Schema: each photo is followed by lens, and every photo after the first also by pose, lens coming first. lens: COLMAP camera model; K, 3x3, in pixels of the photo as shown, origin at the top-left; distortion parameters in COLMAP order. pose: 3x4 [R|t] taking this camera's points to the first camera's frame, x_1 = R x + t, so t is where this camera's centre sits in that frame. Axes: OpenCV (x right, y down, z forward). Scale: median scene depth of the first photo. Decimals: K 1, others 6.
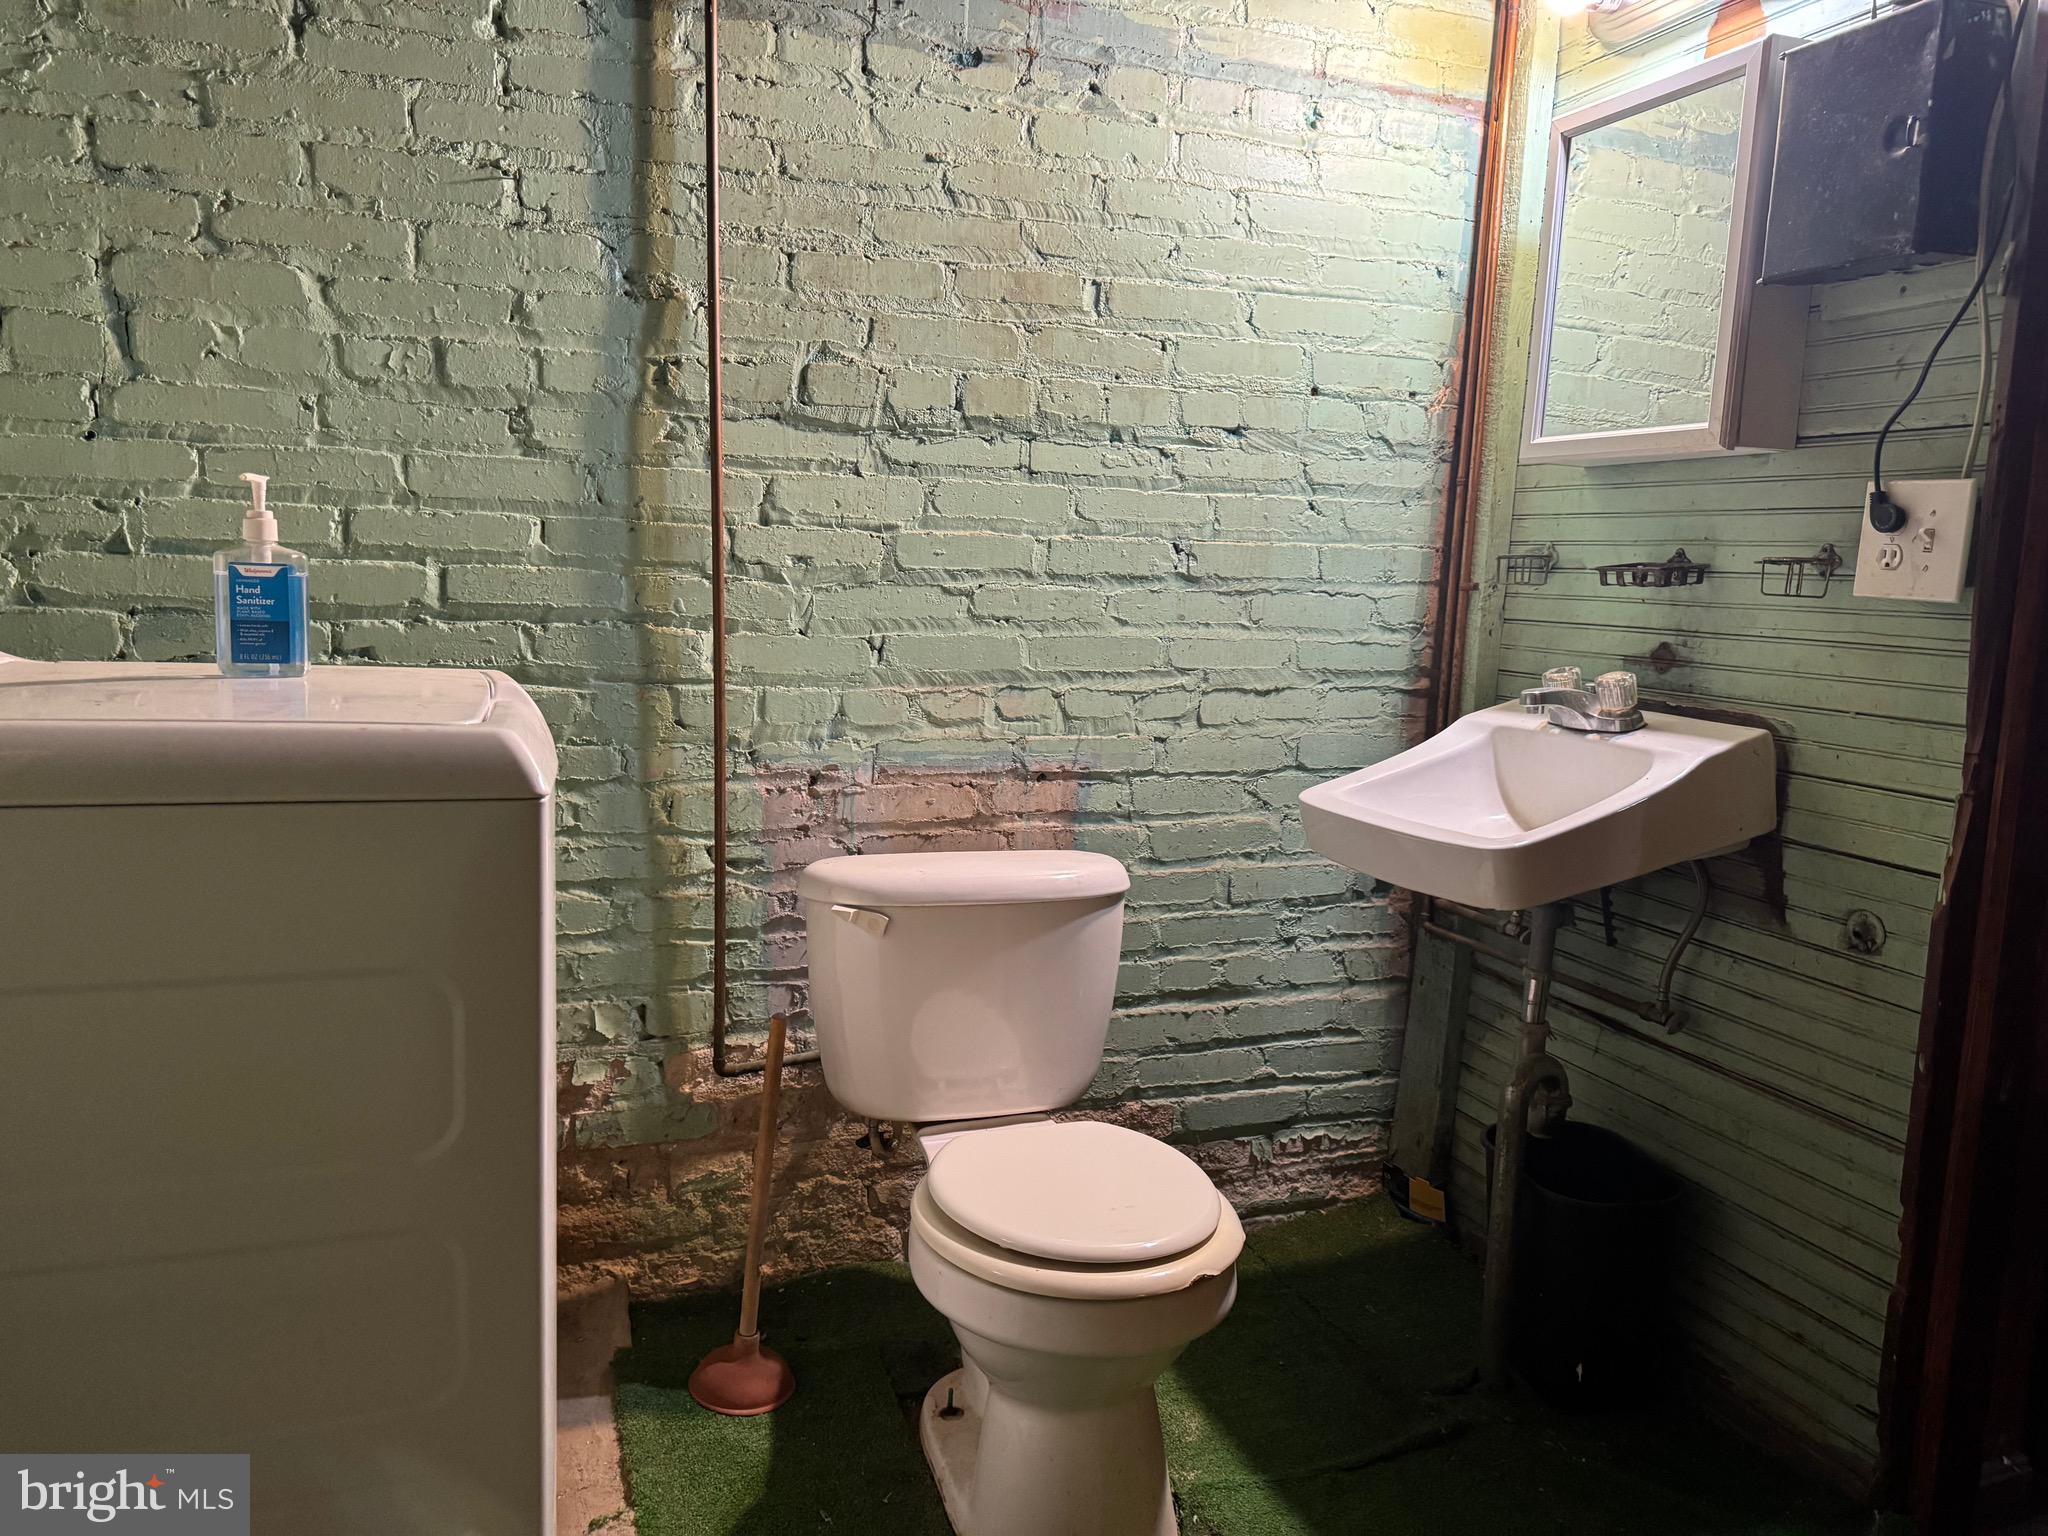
lens RADIAL K [[1452.3, 0, 1024.0], [0, 1452.3, 768.0], [0, 0, 1]] dist [-0.036974, 0.005036]
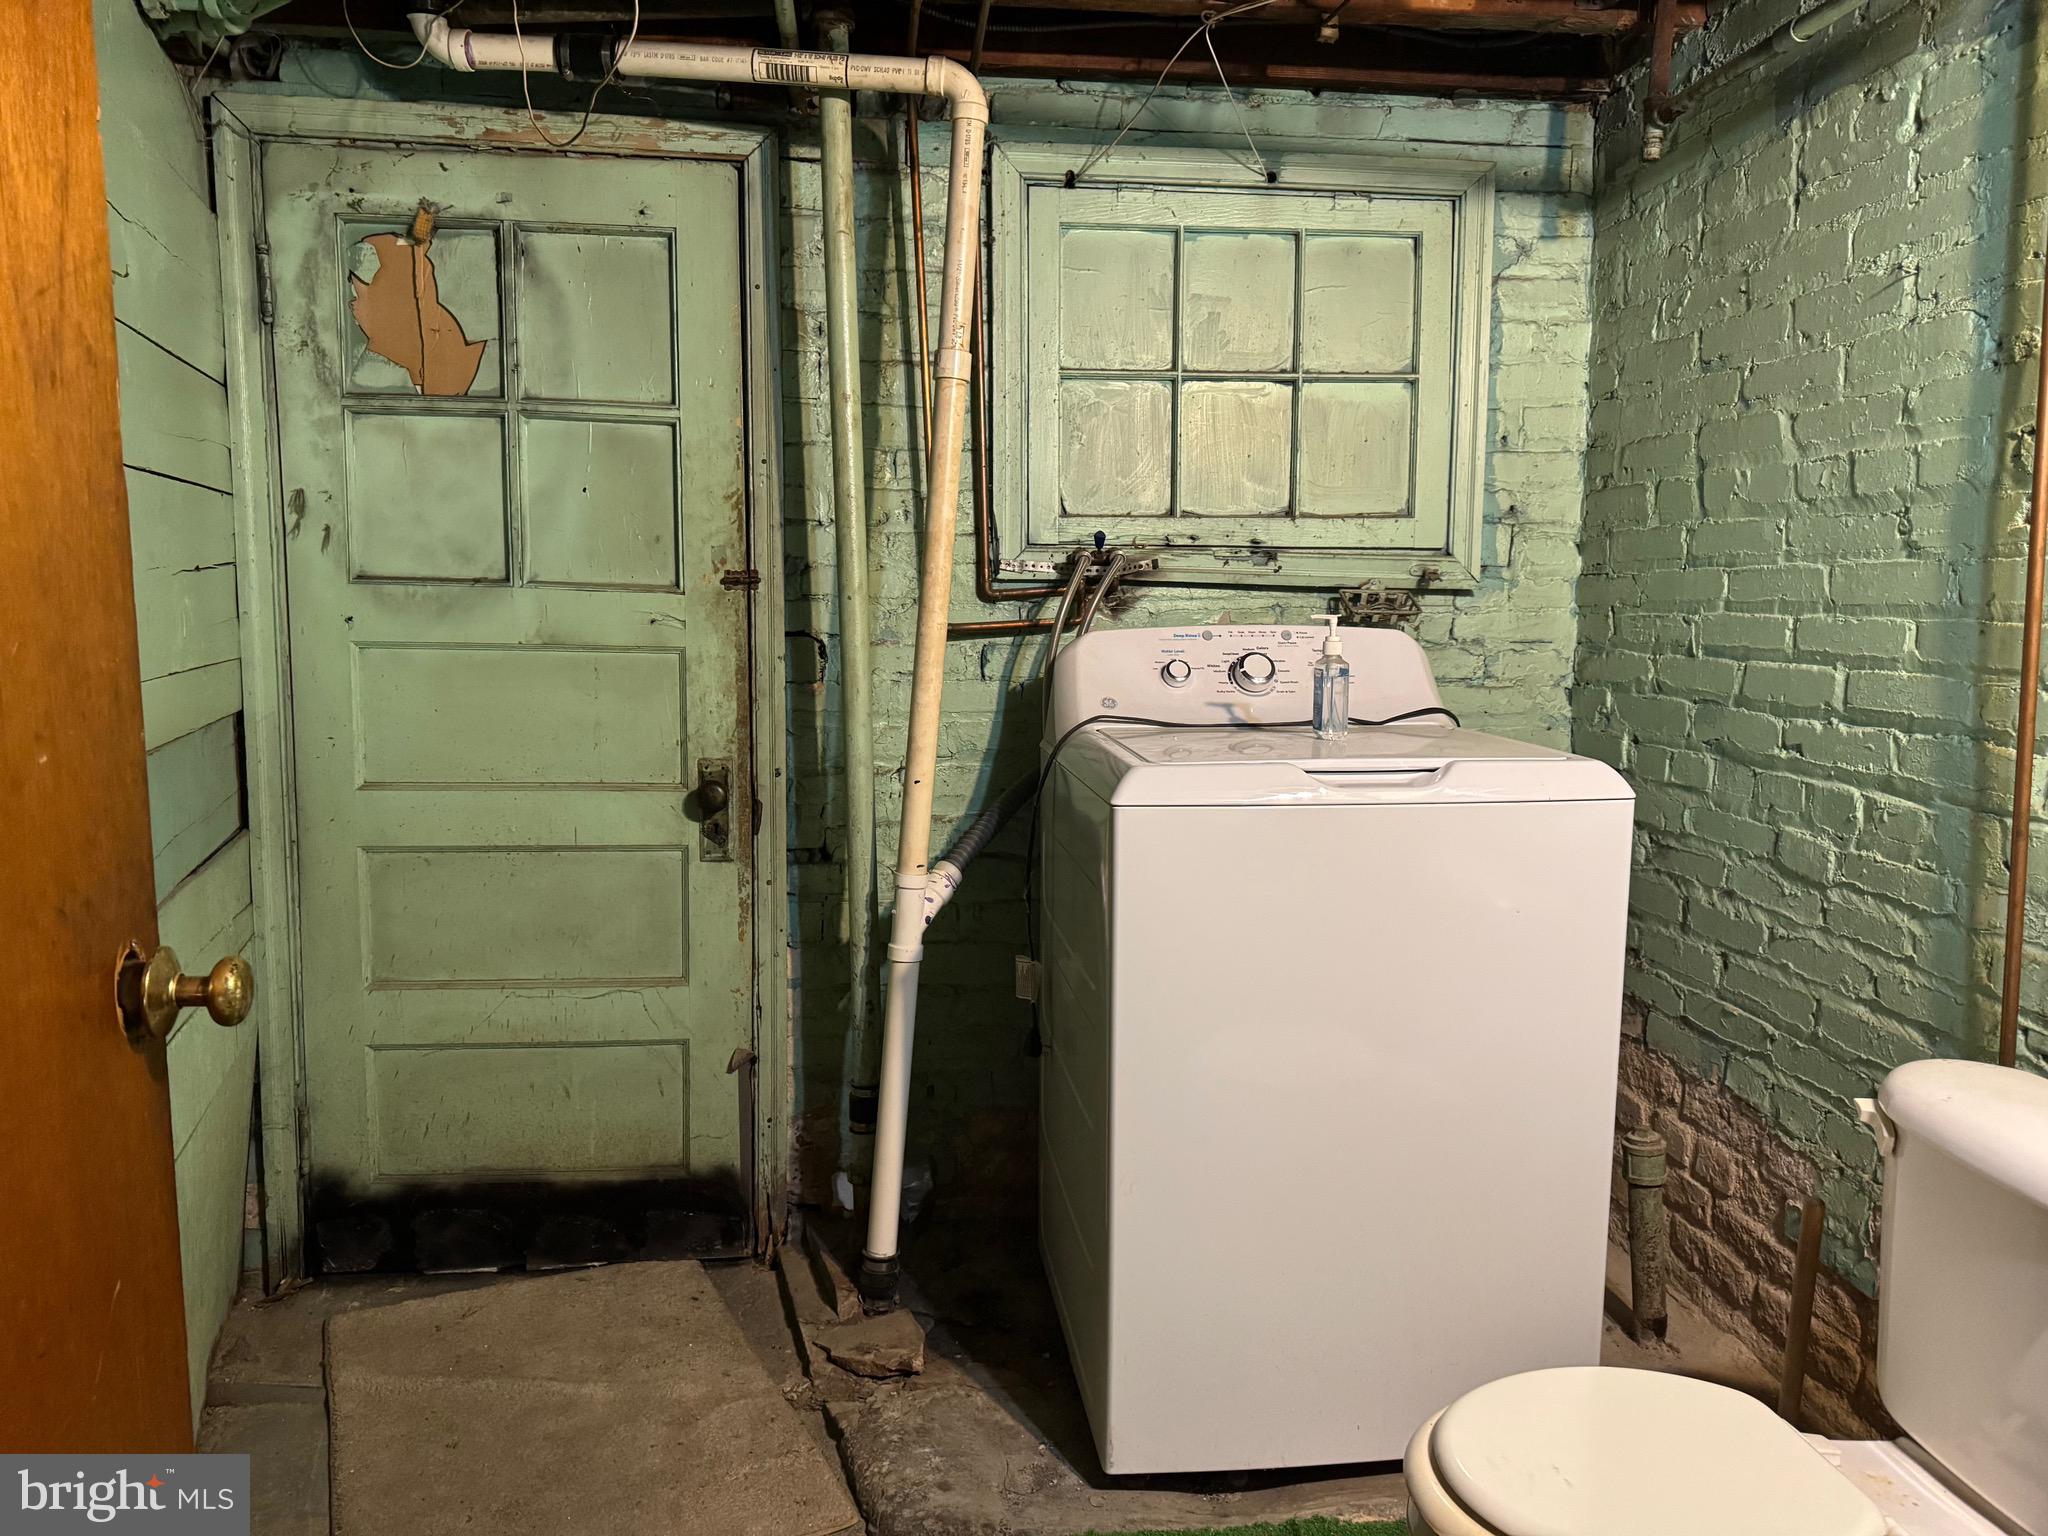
lens RADIAL K [[1443.2, 0, 1009.6], [0, 1443.2, 763.7], [0, 0, 1]] dist [0.080175, -0.047125]
pose [[-0.246387, 0.067042, -0.966850, 0.768496], [-0.164035, 0.980327, 0.109779, -0.093901], [0.955189, 0.185646, -0.230543, 0.694121]]
